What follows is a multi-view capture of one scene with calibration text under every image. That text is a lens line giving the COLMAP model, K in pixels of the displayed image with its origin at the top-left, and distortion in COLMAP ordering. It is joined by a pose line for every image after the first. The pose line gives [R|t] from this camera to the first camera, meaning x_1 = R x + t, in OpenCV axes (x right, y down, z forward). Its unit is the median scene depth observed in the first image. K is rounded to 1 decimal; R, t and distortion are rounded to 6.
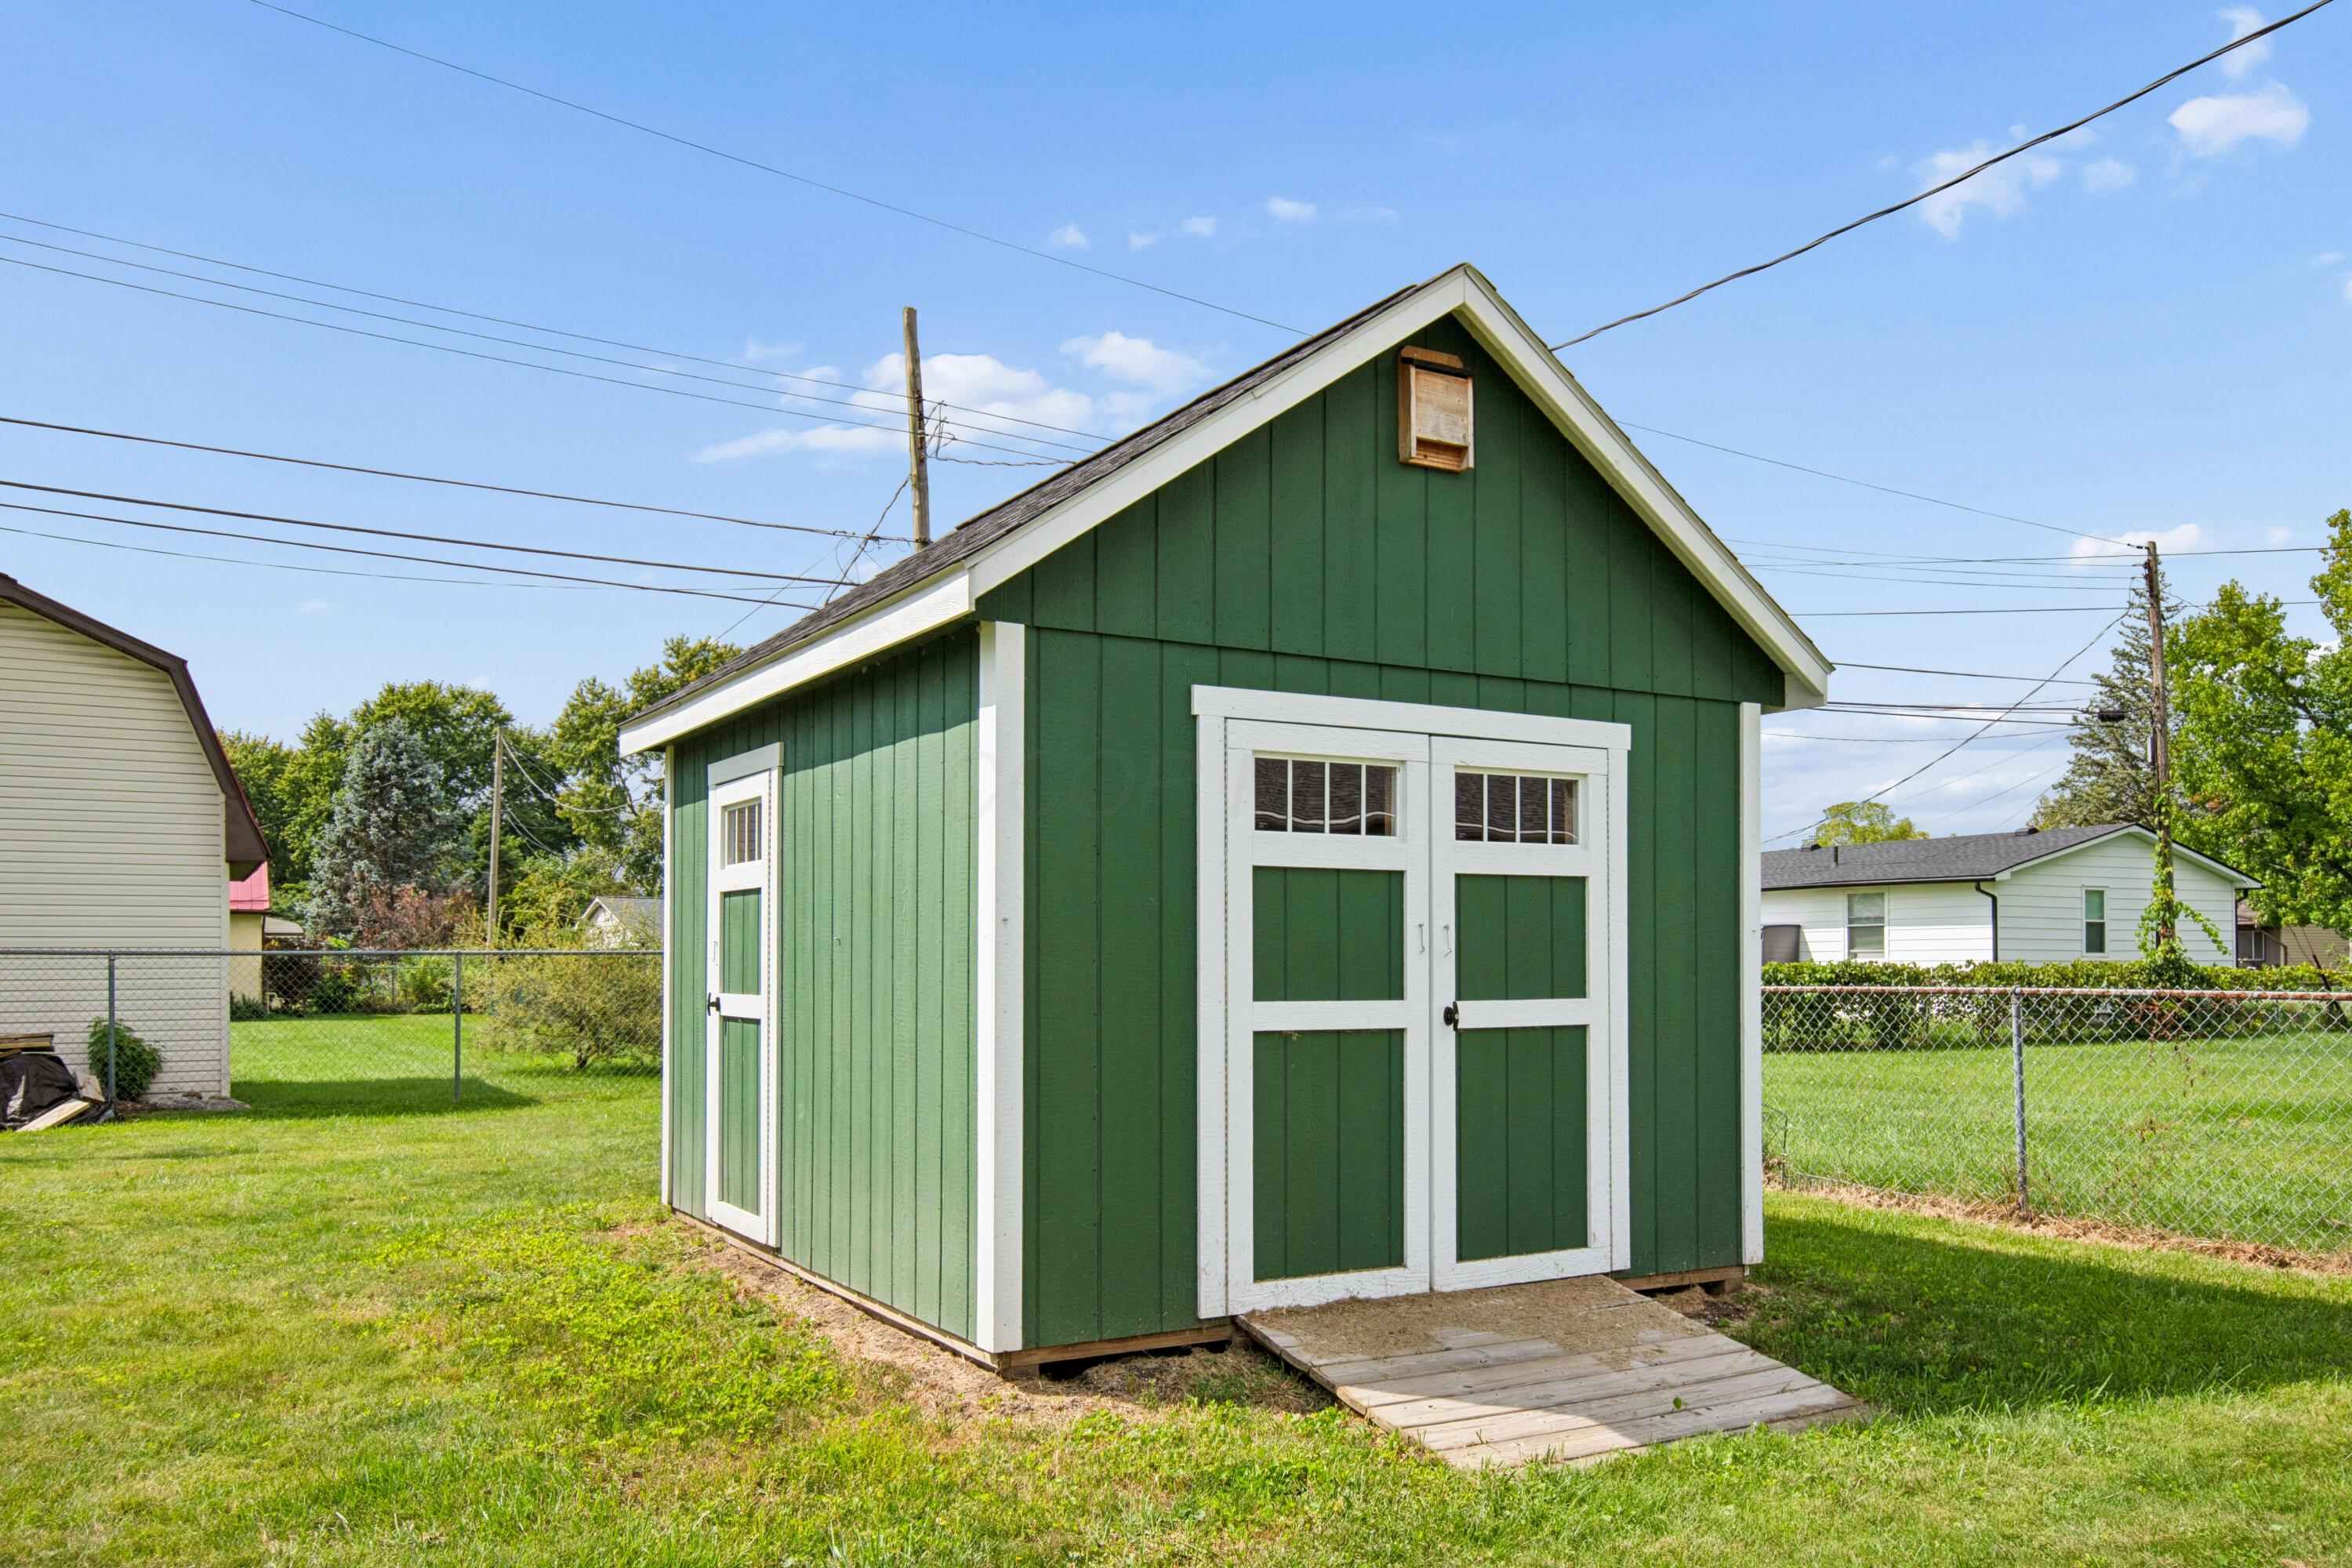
lens RADIAL K [[1774.2, 0, 1175.3], [0, 1774.2, 961.9], [0, 0, 1]] dist [0.004144, -0.002610]
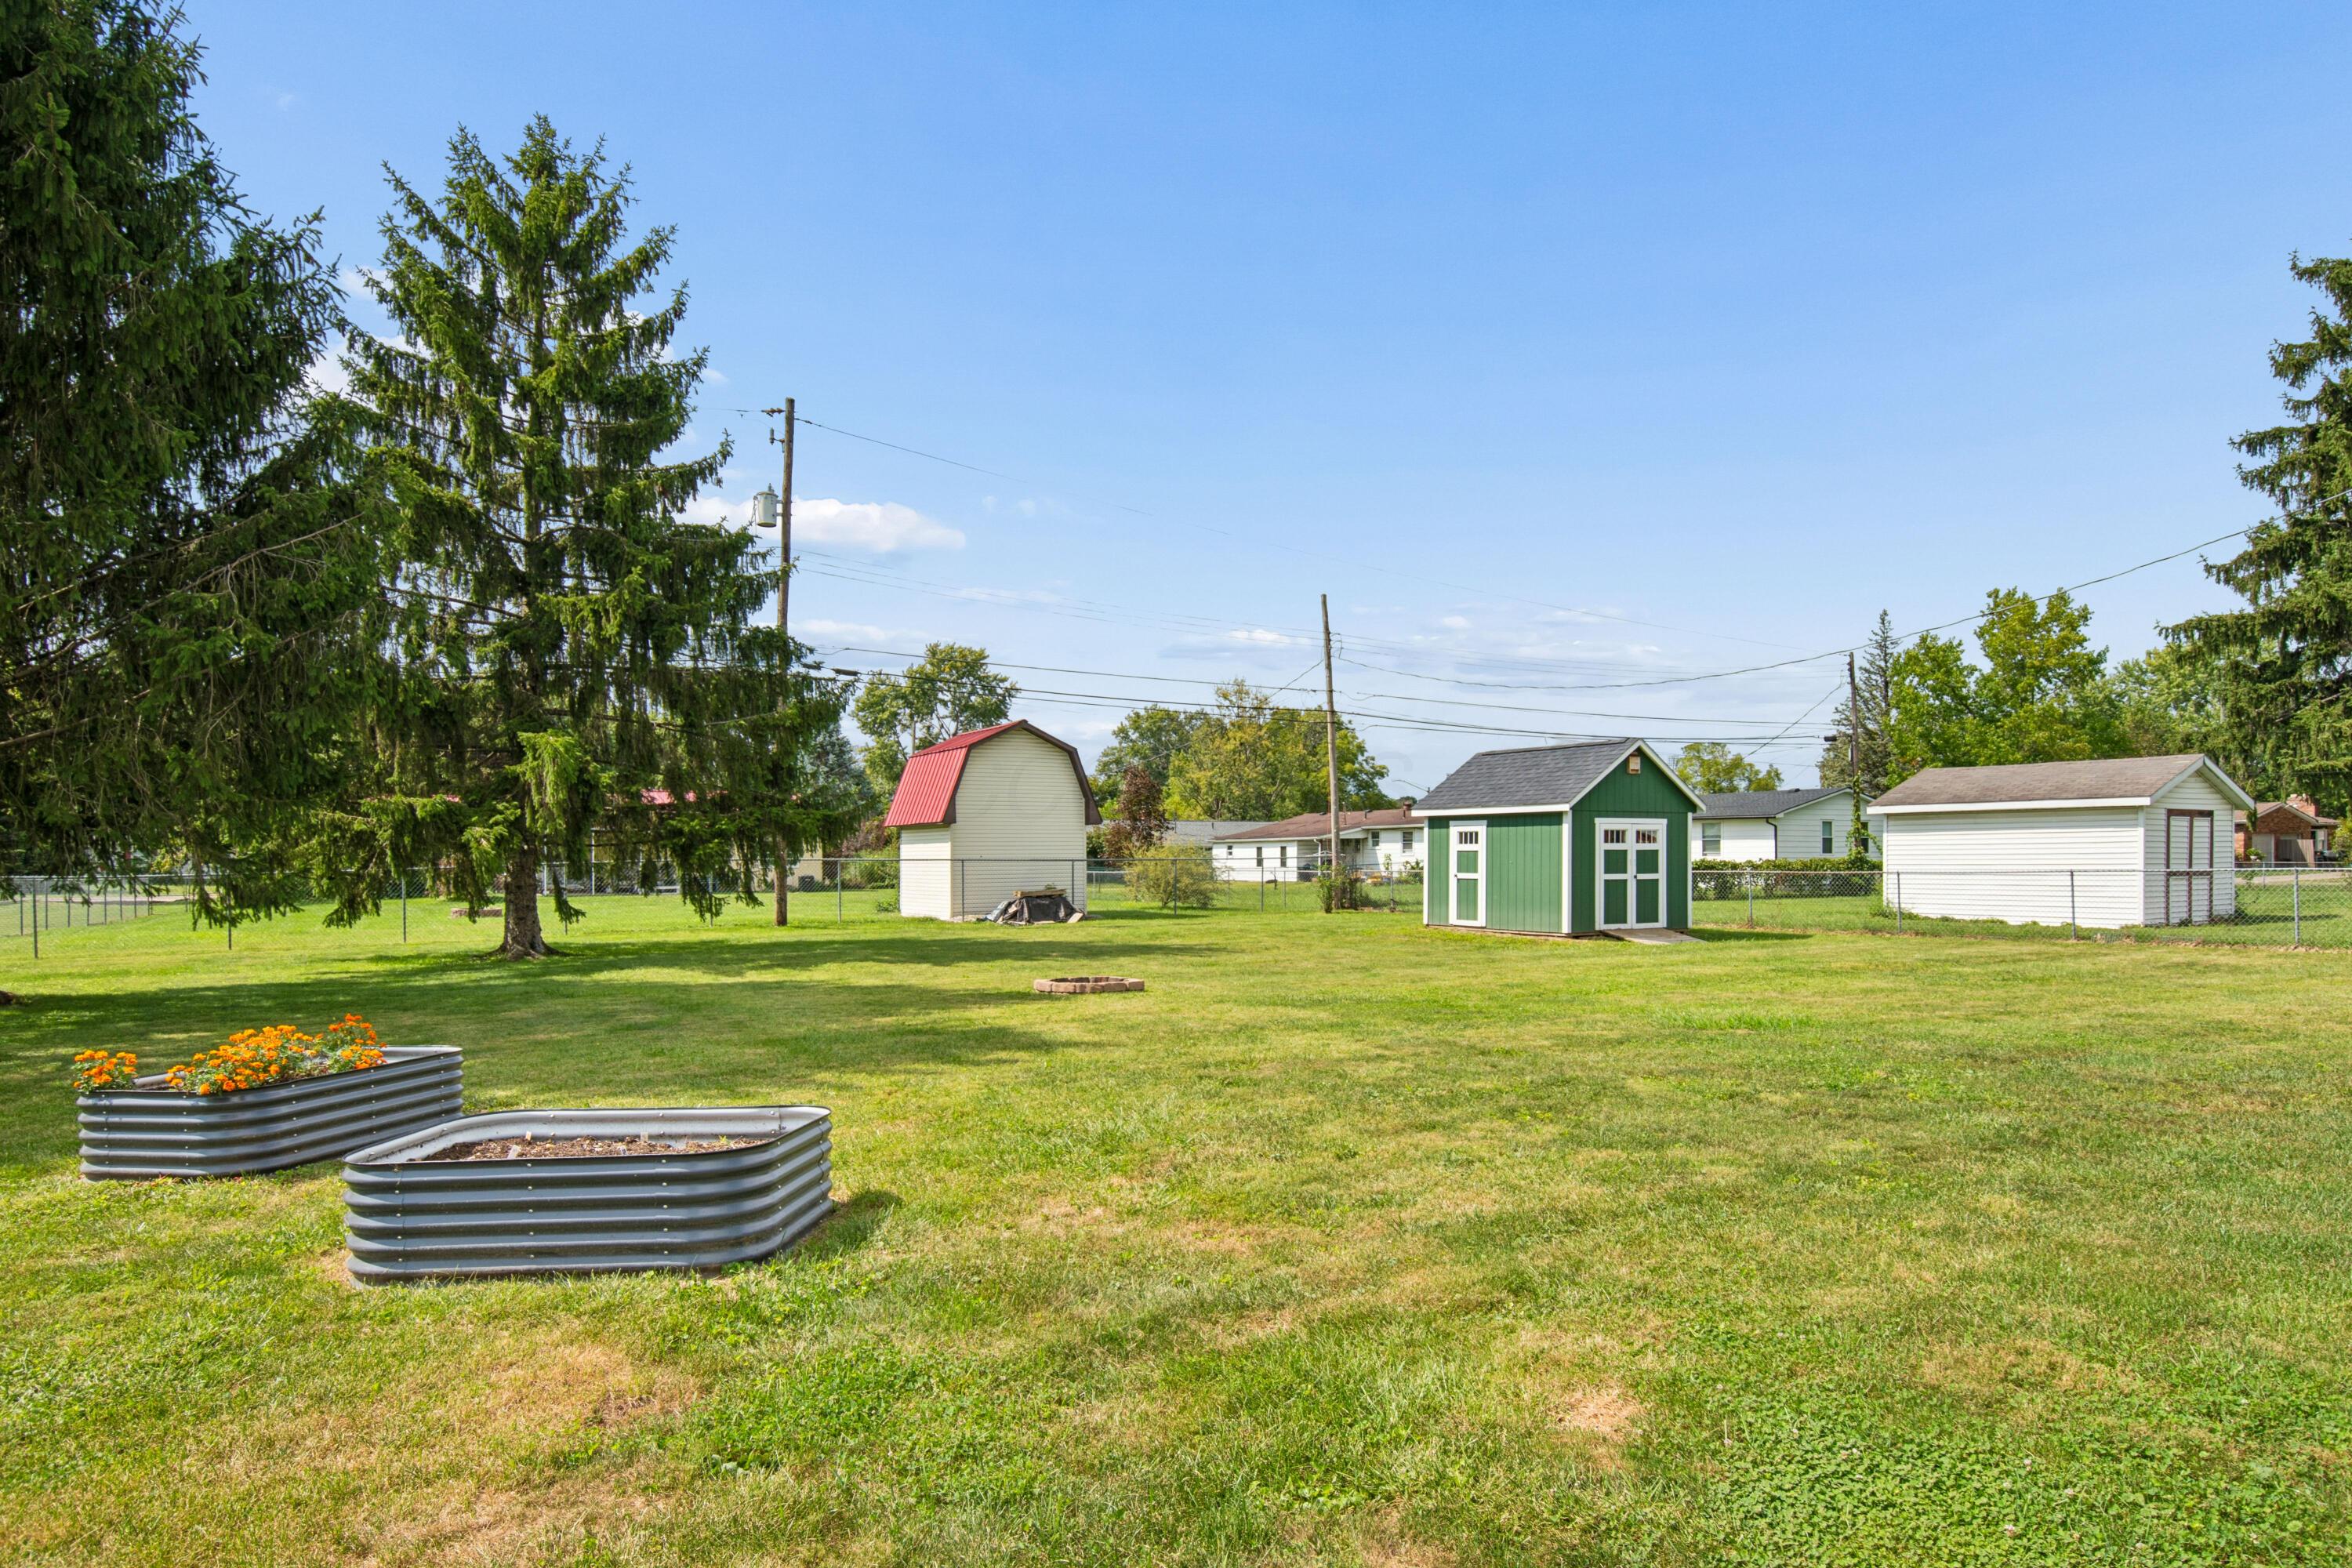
lens RADIAL K [[1420.4, 0, 1175.9], [0, 1420.4, 875.0], [0, 0, 1]] dist [-0.001815, -0.000964]
pose [[0.999931, -0.002249, 0.011547, -1.187624], [0.002061, 0.999866, 0.016267, -0.043619], [-0.011582, -0.016242, 0.999801, -3.025825]]
